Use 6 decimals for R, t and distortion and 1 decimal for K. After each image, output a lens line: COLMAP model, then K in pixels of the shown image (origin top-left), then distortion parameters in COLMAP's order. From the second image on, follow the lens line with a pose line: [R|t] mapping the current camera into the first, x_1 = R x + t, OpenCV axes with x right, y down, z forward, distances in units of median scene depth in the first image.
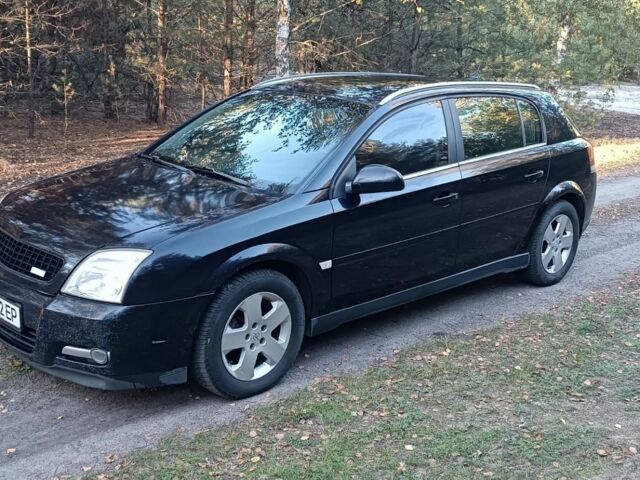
lens RADIAL K [[783.6, 0, 318.3], [0, 783.6, 238.6], [0, 0, 1]] dist [0.024925, 0.000000]
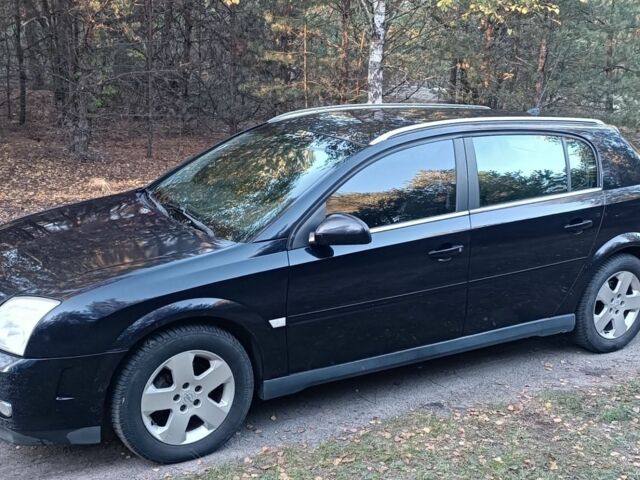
lens RADIAL K [[783.6, 0, 323.1], [0, 783.6, 243.0], [0, 0, 1]] dist [0.024925, 0.000000]
pose [[0.973824, 0.047603, -0.222264, 0.255731], [-0.050822, 0.998669, -0.008784, -0.052893], [0.221550, 0.019850, 0.974947, 0.129502]]
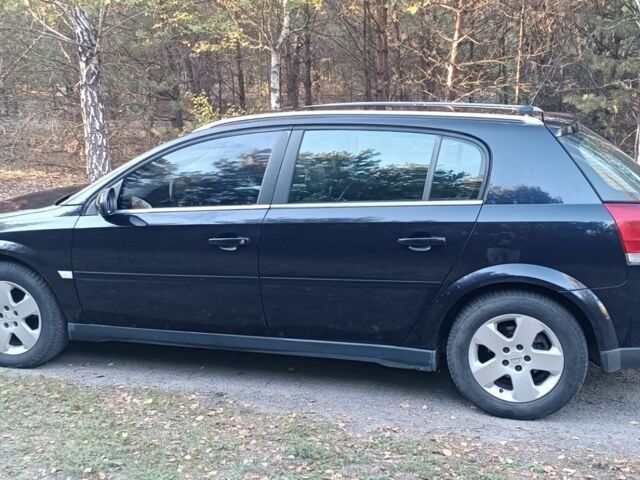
lens RADIAL K [[783.6, 0, 326.3], [0, 783.6, 243.1], [0, 0, 1]] dist [0.024925, 0.000000]
pose [[0.495097, 0.144184, -0.856791, 1.104753], [-0.184345, 0.981114, 0.058582, -0.138124], [0.849056, 0.128941, 0.512326, 0.742084]]
